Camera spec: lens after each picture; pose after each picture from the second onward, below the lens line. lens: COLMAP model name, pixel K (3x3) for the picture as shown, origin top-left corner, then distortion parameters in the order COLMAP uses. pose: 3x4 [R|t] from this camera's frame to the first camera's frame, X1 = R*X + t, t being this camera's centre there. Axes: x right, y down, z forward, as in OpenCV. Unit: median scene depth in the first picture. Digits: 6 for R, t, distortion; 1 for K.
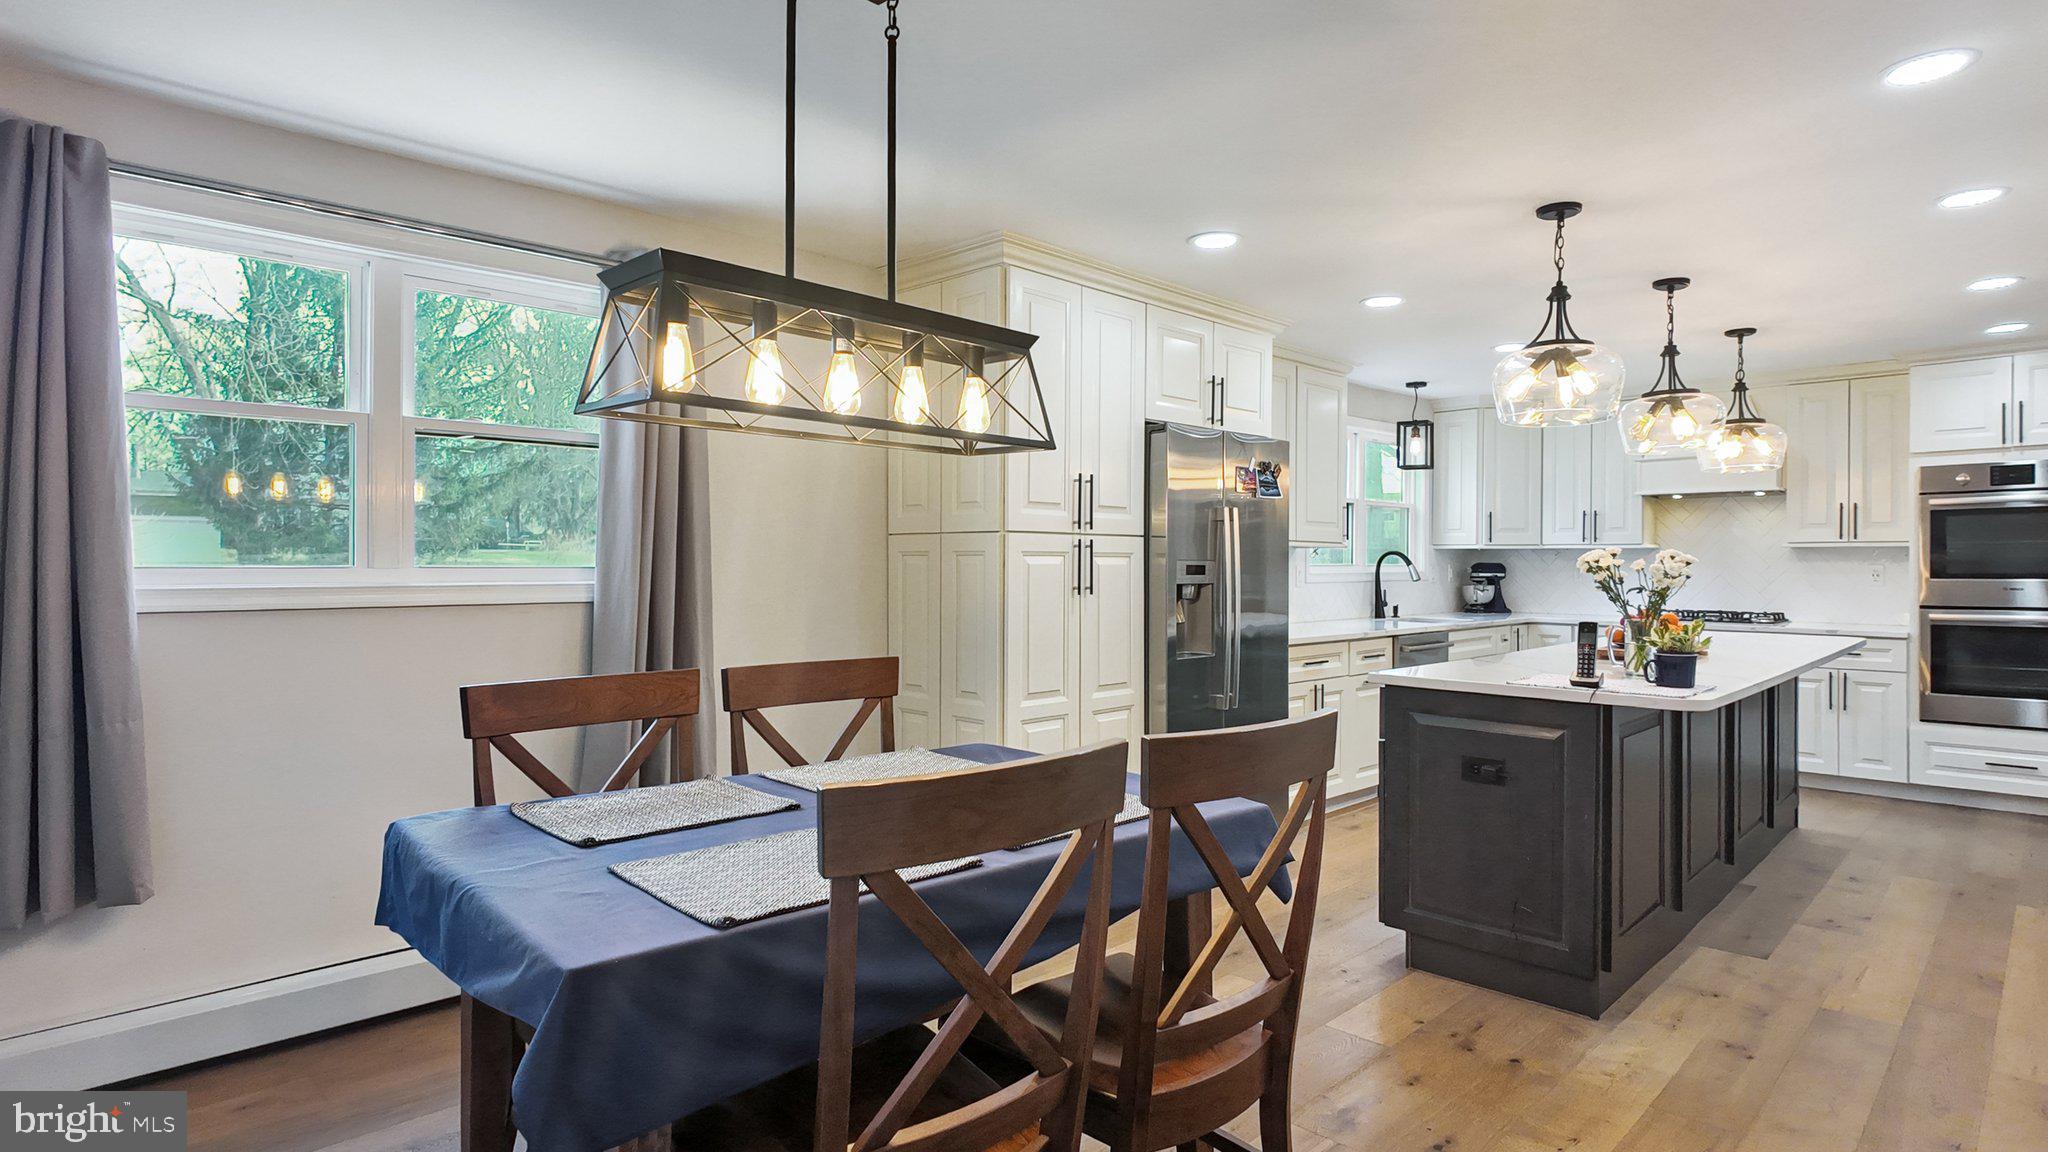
lens RADIAL K [[1071.7, 0, 959.5], [0, 1071.7, 572.2], [0, 0, 1]] dist [-0.021049, -0.005937]
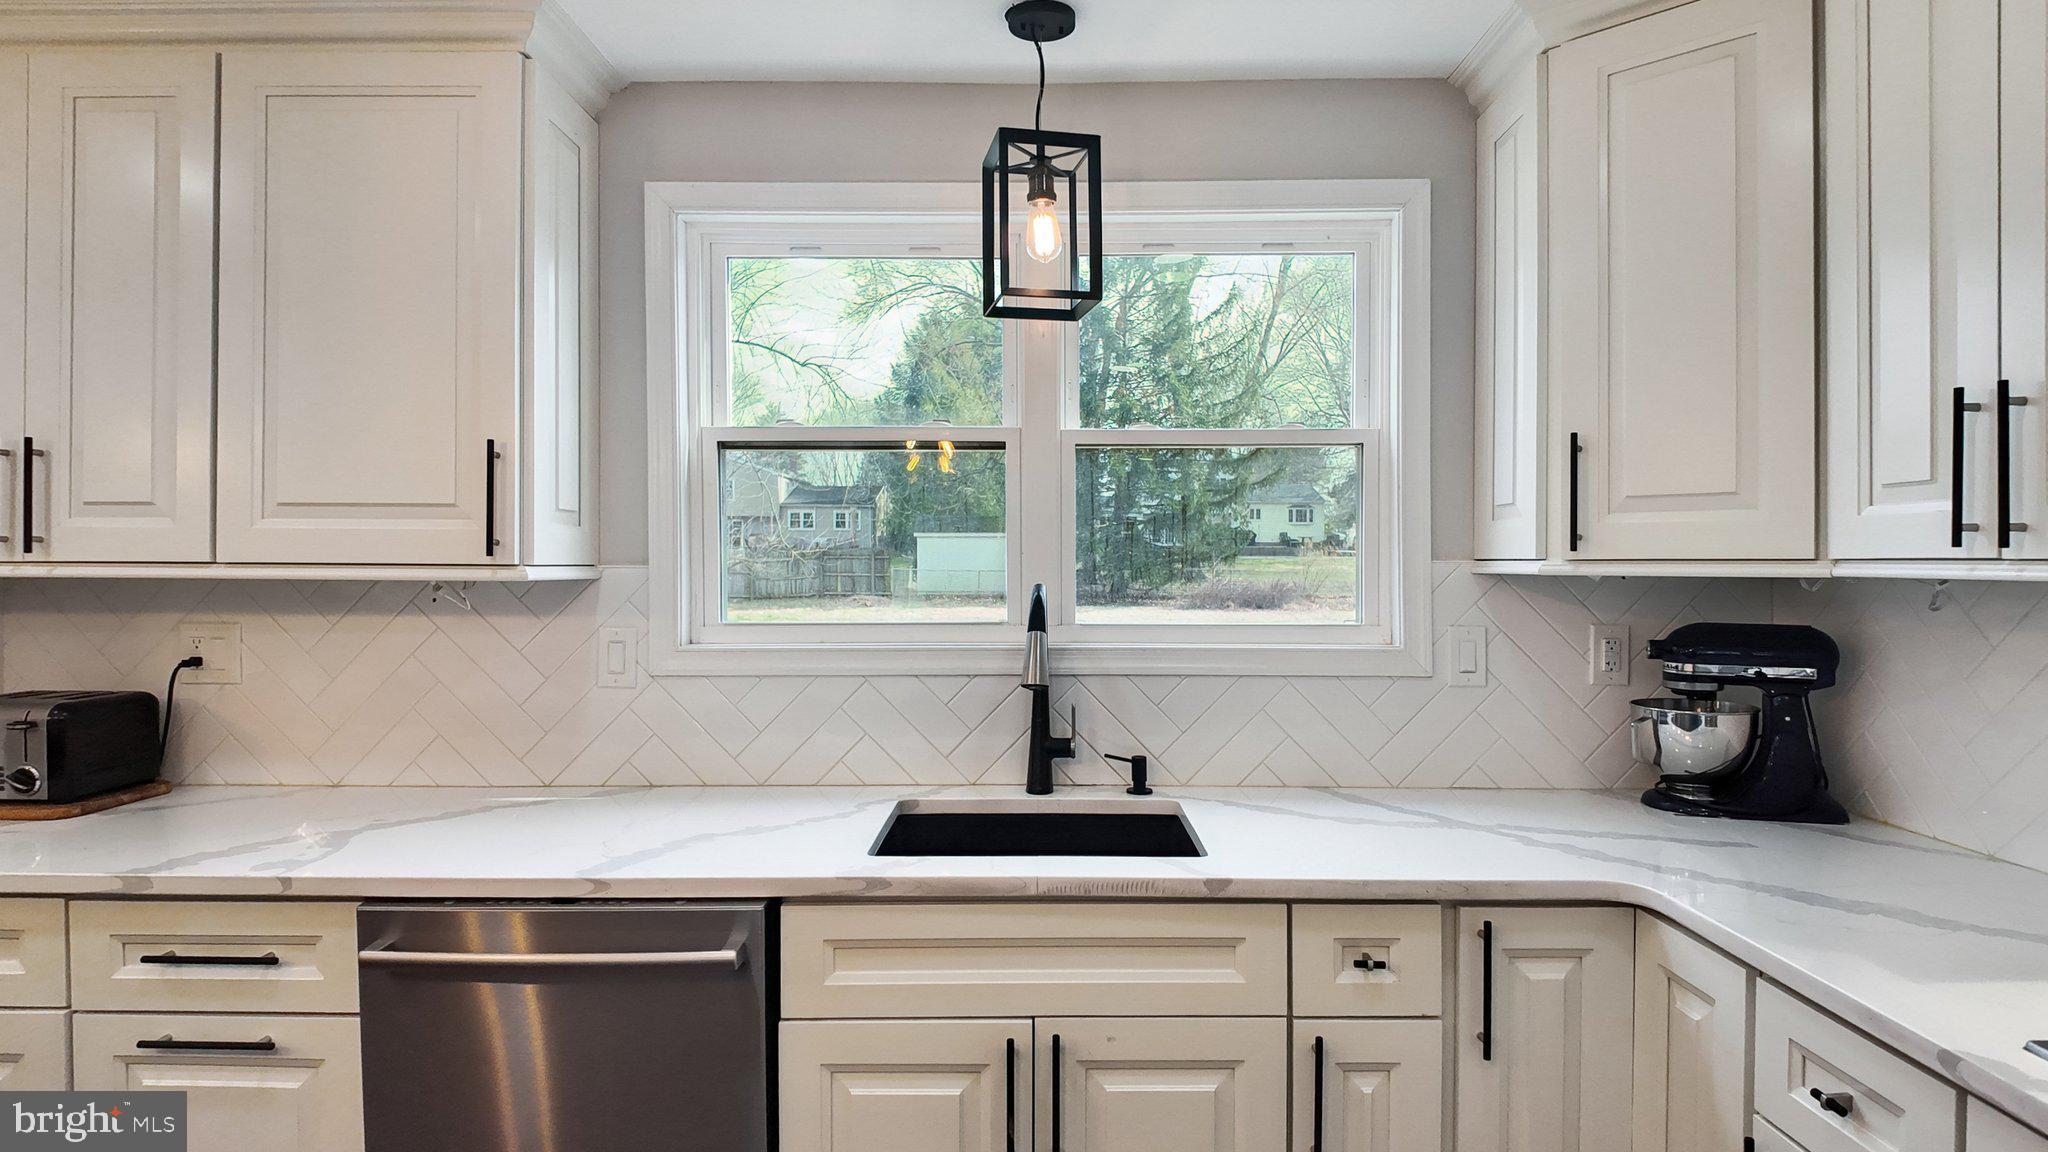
lens RADIAL K [[1071.7, 0, 1045.2], [0, 1071.7, 565.6], [0, 0, 1]] dist [-0.021049, -0.005937]
pose [[0.743662, -0.001121, -0.668555, 0.775870], [-0.006315, 0.999942, -0.008702, -0.029332], [0.668526, 0.010694, 0.743612, 0.973558]]
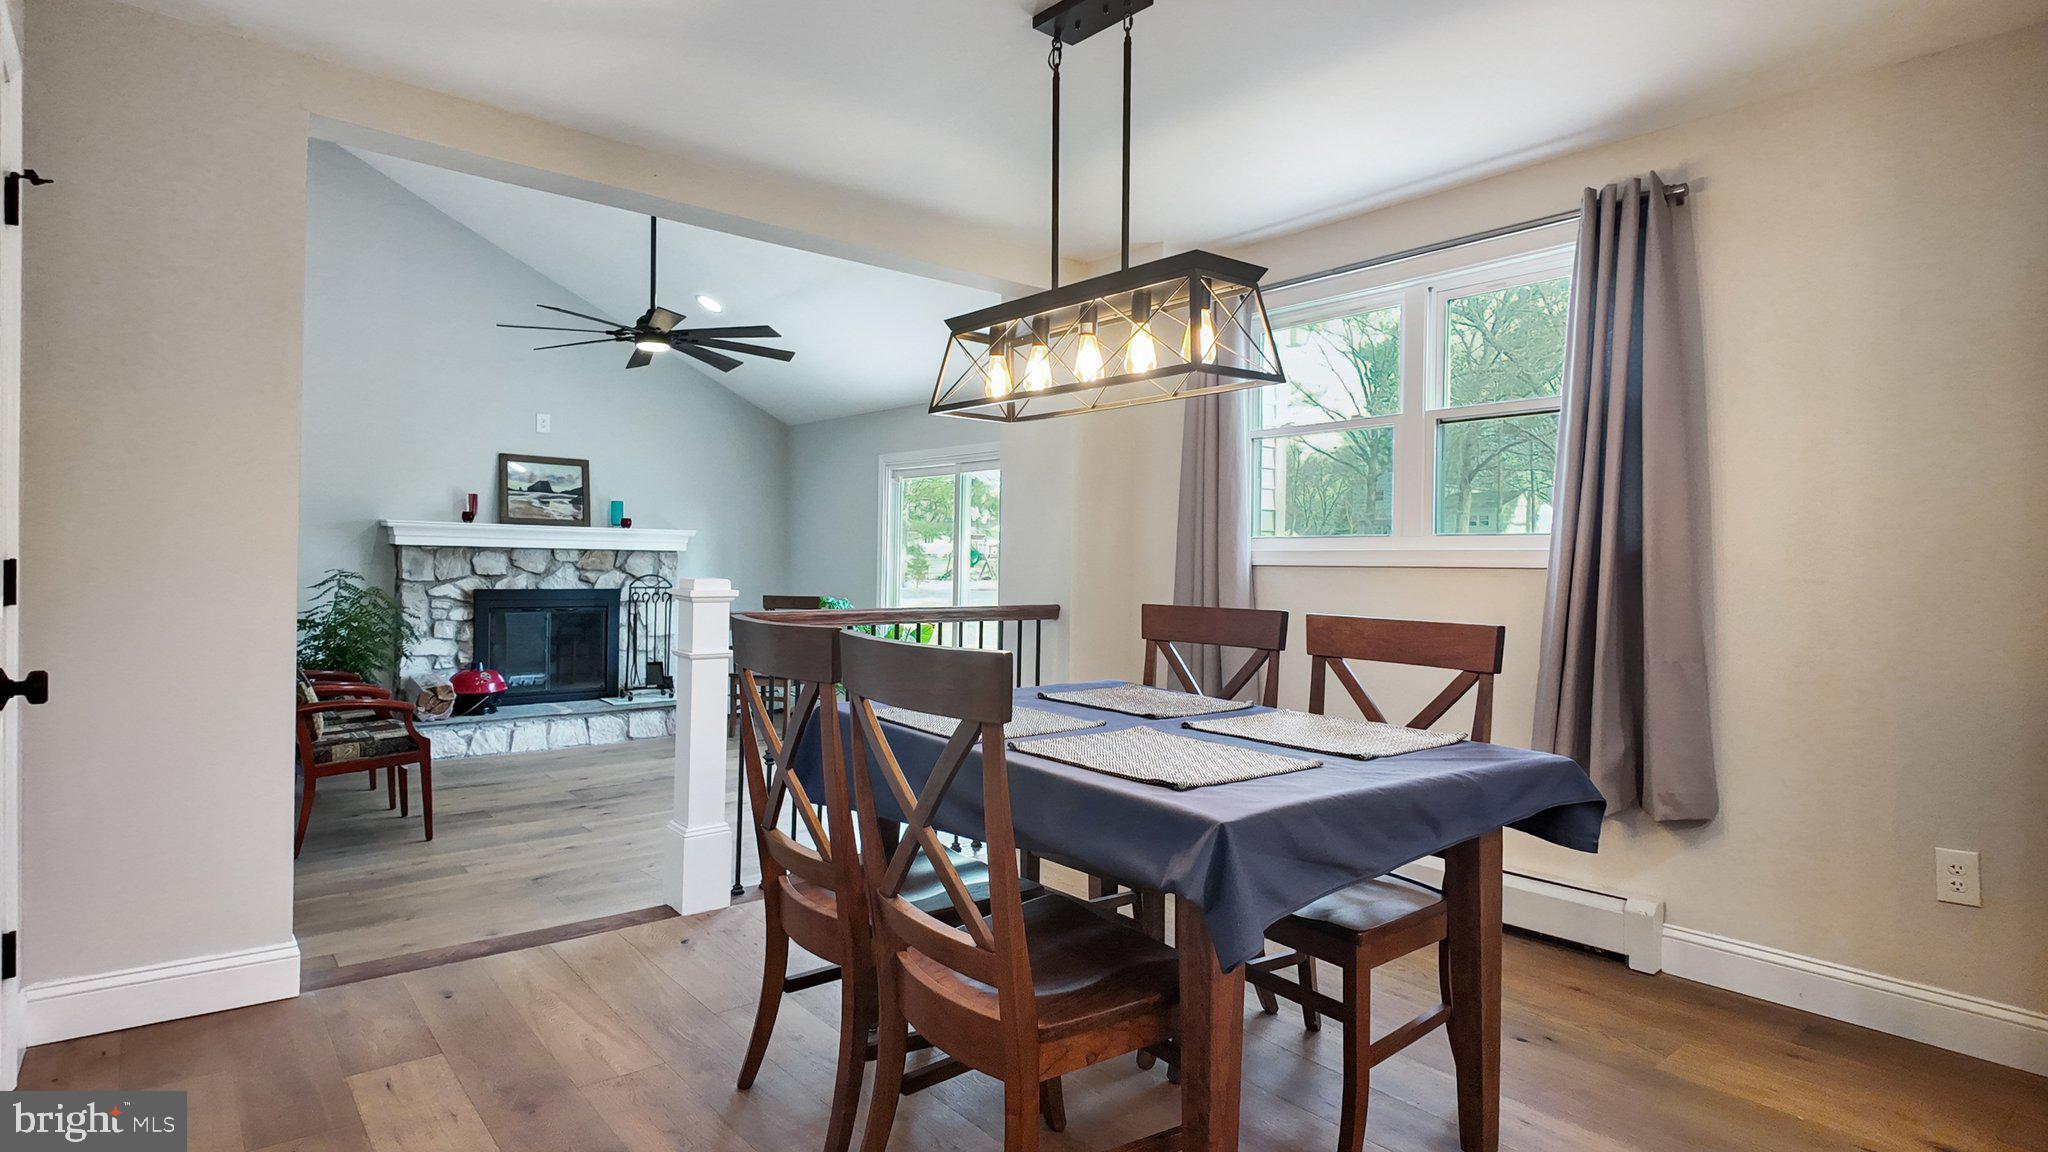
lens RADIAL K [[1071.7, 0, 1069.3], [0, 1071.7, 564.5], [0, 0, 1]] dist [-0.021049, -0.005937]
pose [[-0.036573, -0.000326, -0.999331, 0.416989], [-0.025427, 0.999677, 0.000605, 0.021835], [0.999007, 0.025432, -0.036570, 0.383332]]
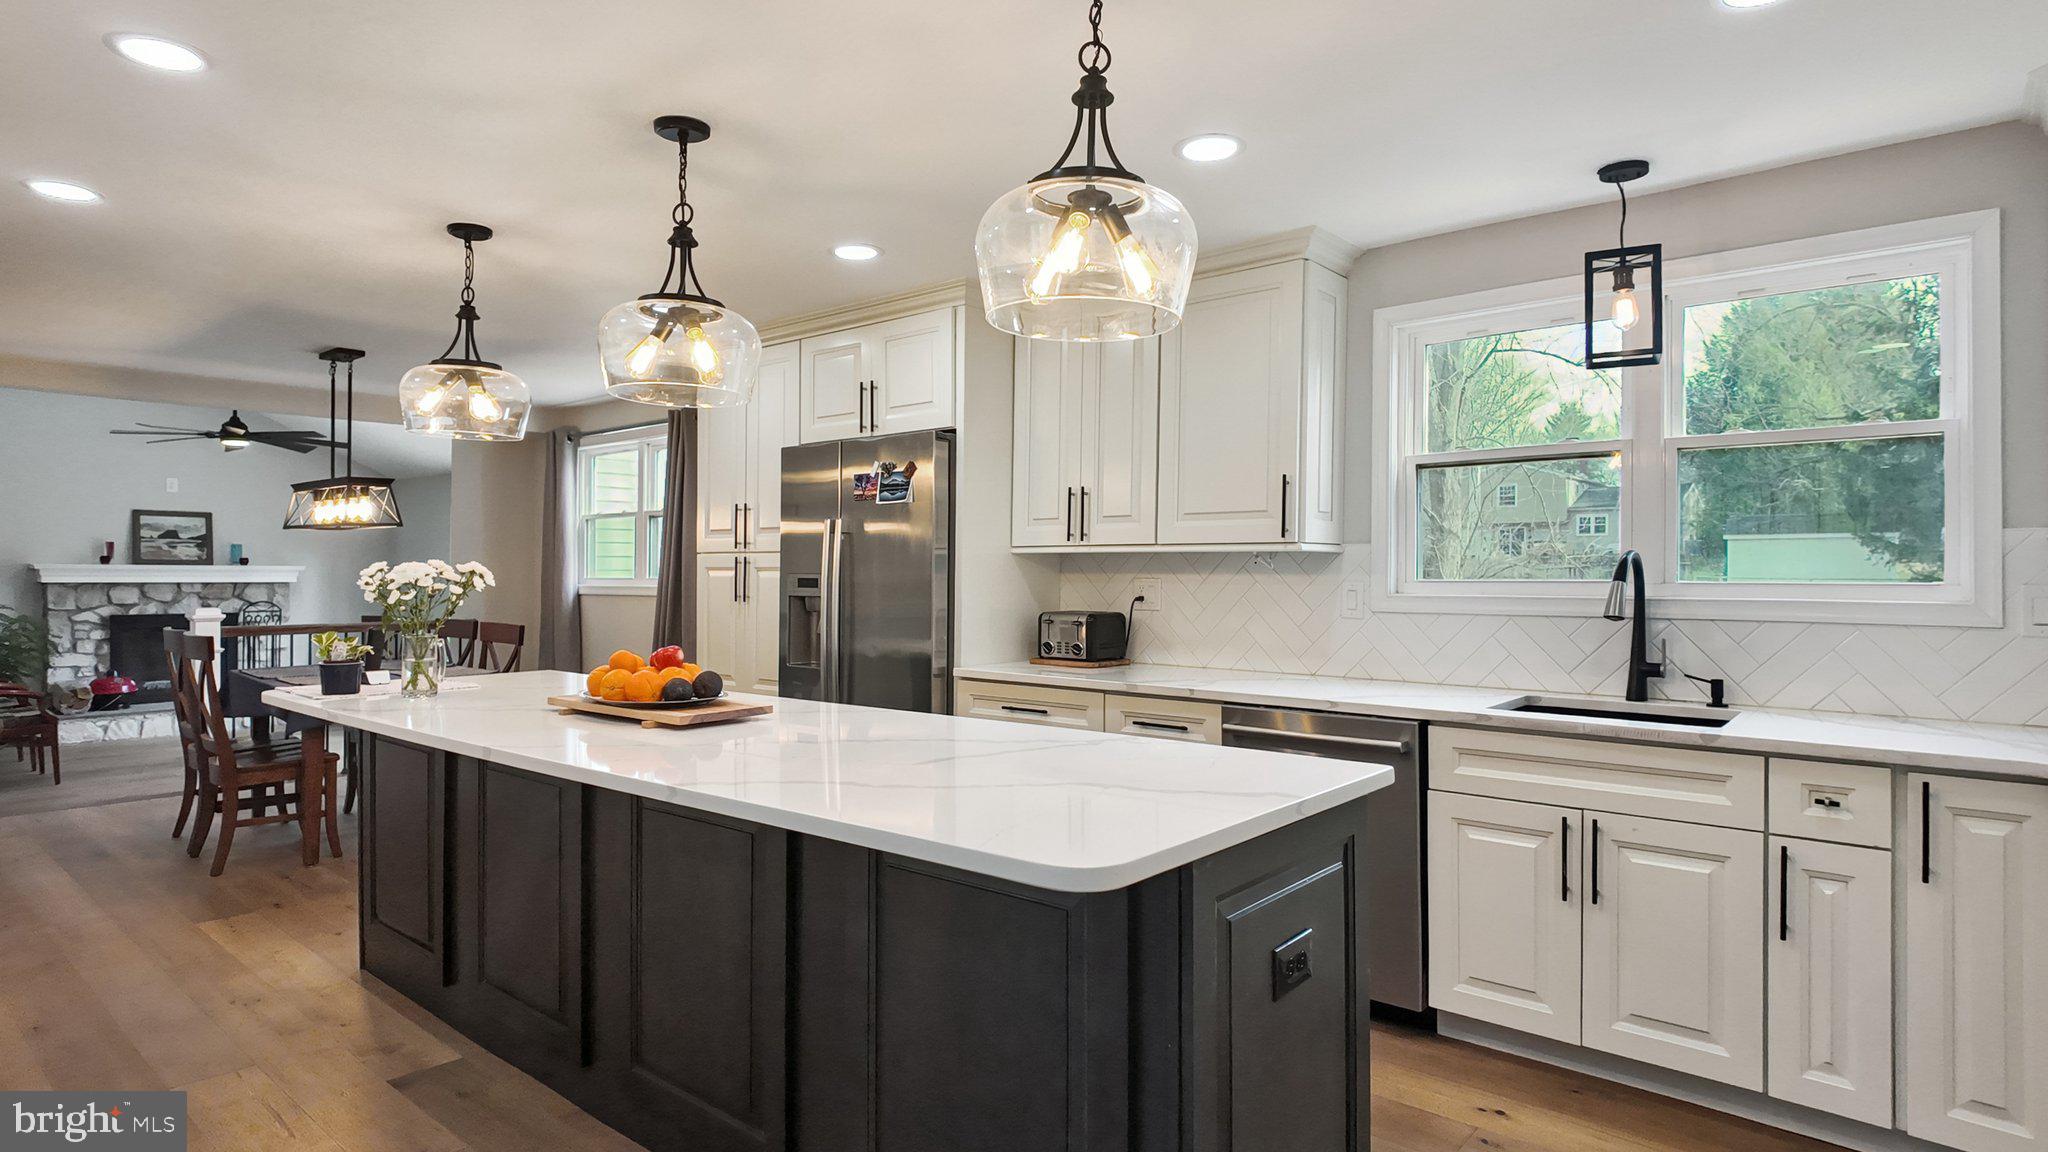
lens RADIAL K [[1071.7, 0, 1045.3], [0, 1071.7, 574.9], [0, 0, 1]] dist [-0.021049, -0.005937]
pose [[0.136105, -0.000218, -0.990694, 1.032599], [-0.011826, 0.999928, -0.001844, -0.008822], [0.990624, 0.011967, 0.136093, 0.879739]]
